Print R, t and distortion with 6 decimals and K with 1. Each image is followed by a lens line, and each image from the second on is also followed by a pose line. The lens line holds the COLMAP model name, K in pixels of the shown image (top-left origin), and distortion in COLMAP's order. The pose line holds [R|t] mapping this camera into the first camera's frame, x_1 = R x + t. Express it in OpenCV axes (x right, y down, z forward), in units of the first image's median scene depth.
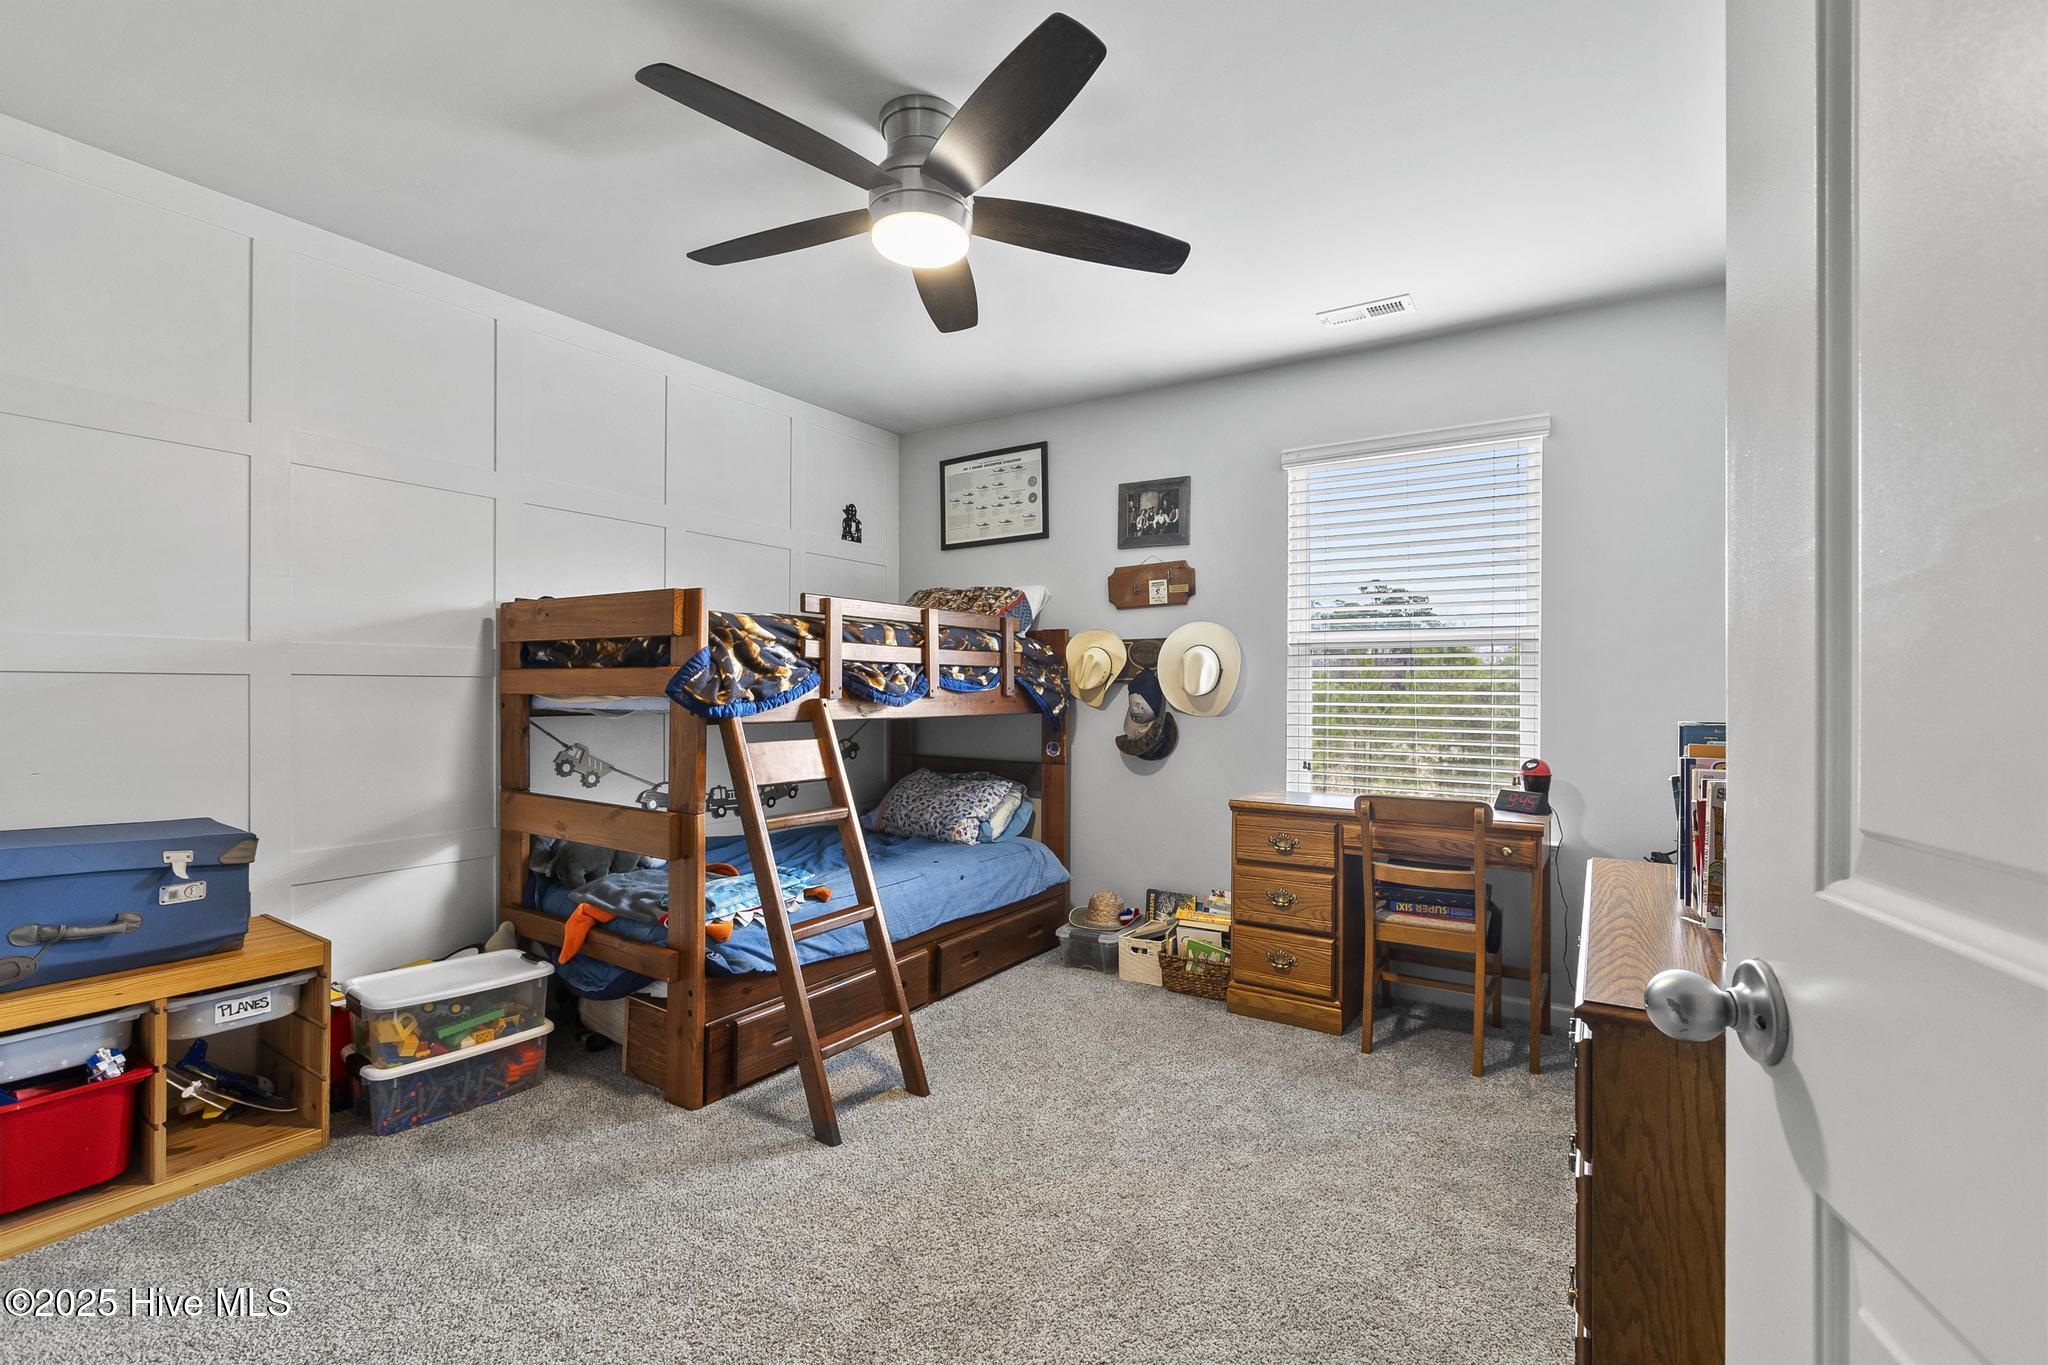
lens RADIAL K [[915.6, 0, 1024.0], [0, 915.6, 682.5], [0, 0, 1]] dist [0.002138, -0.000058]
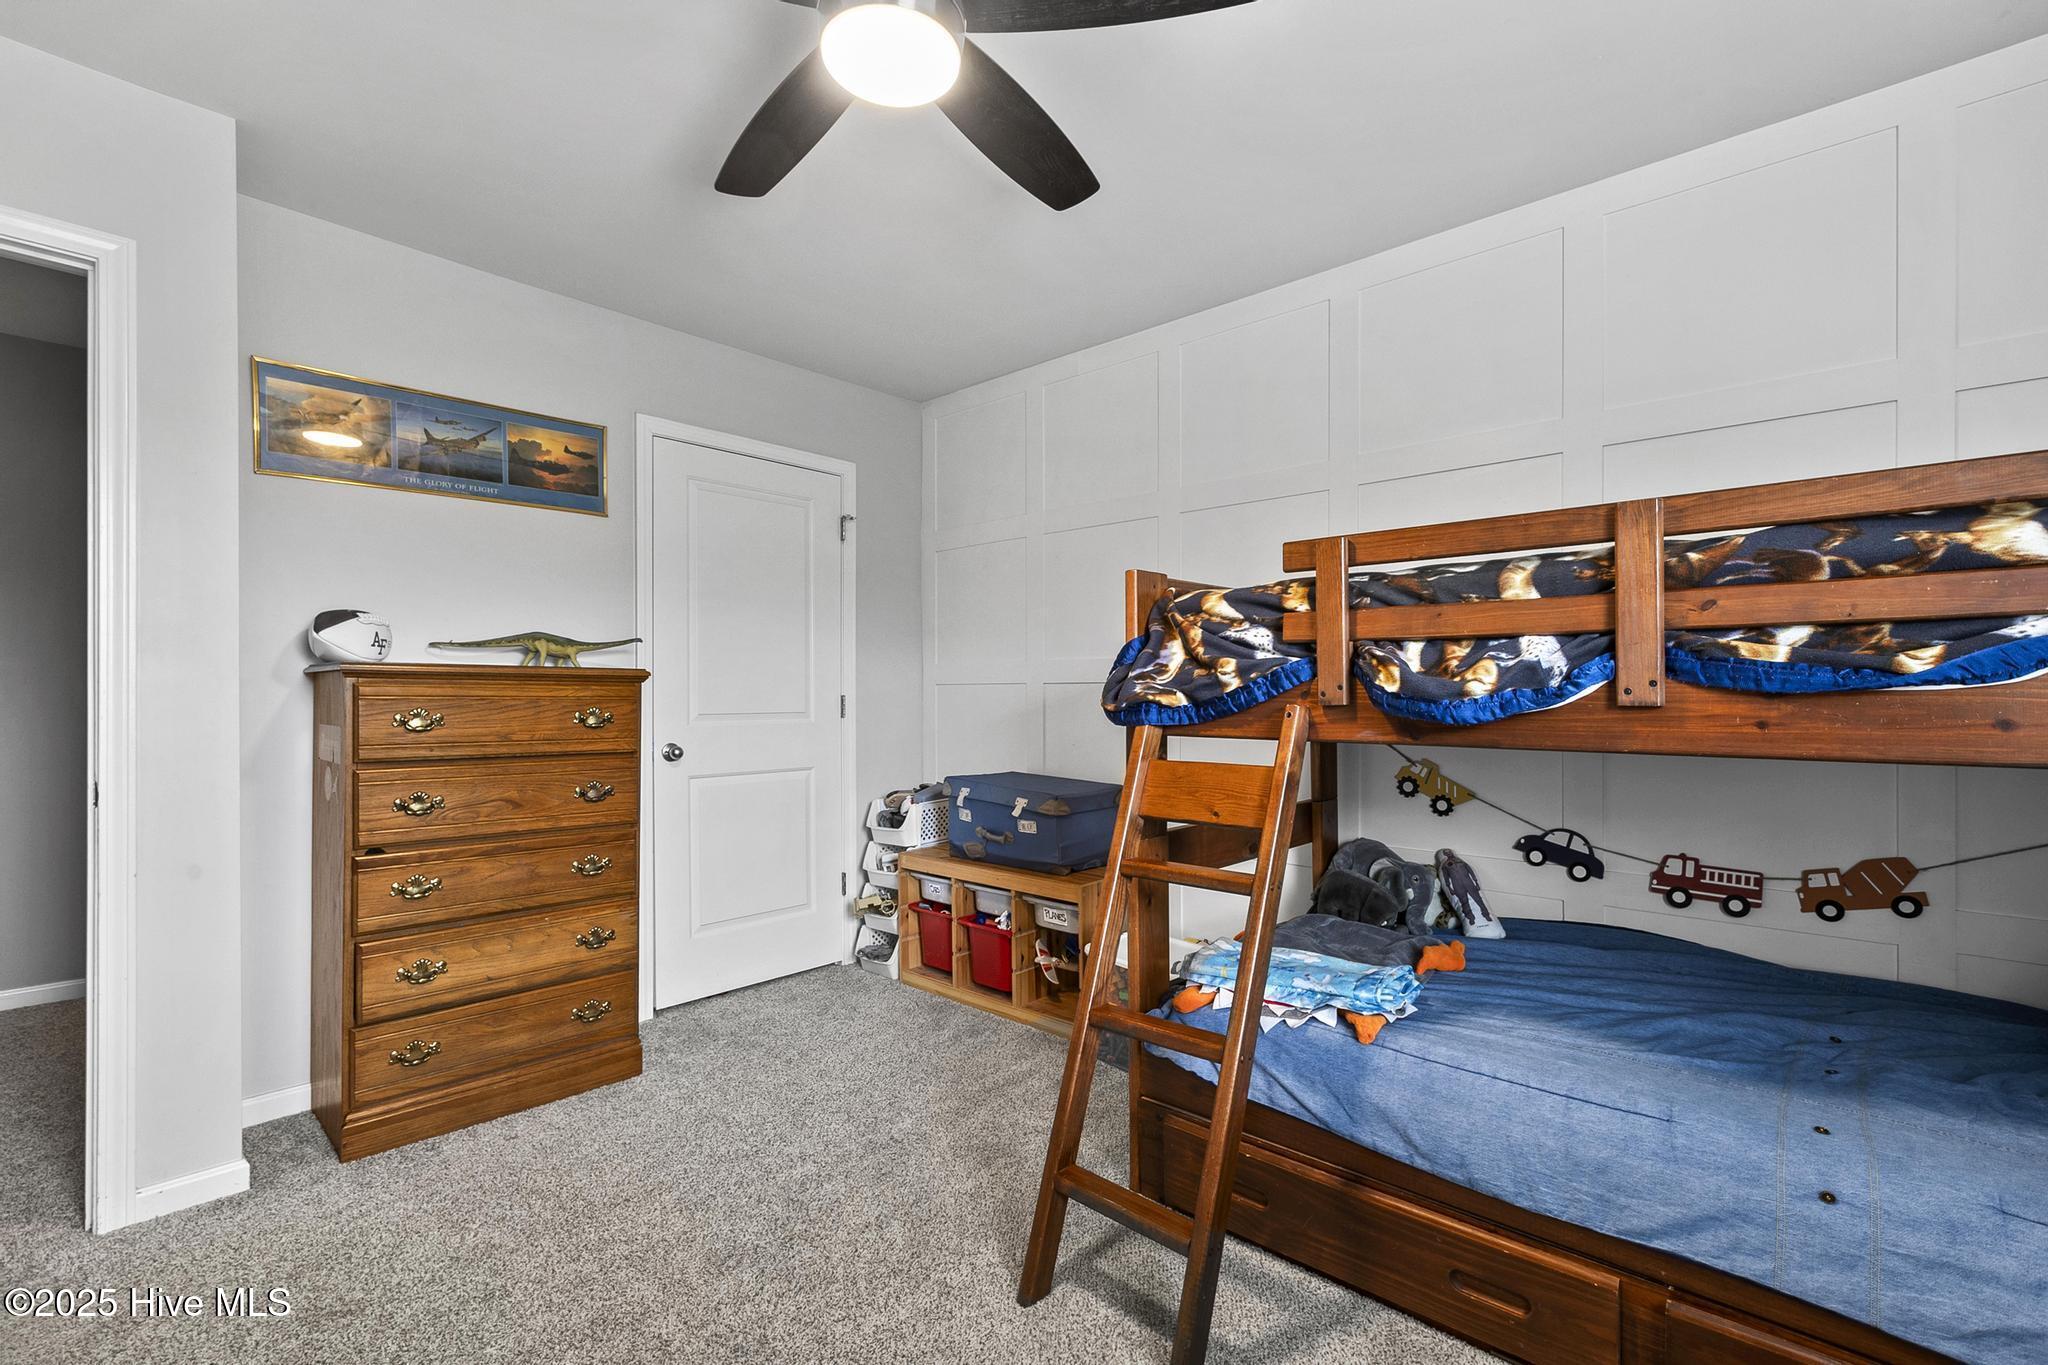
lens RADIAL K [[929.5, 0, 1024.0], [0, 929.5, 682.5], [0, 0, 1]] dist [-0.000907, -0.000140]
pose [[-0.179284, -0.015086, -0.983682, 0.387753], [0.009488, 0.999809, -0.017063, 0.010027], [0.983752, -0.012393, -0.179106, 0.805926]]
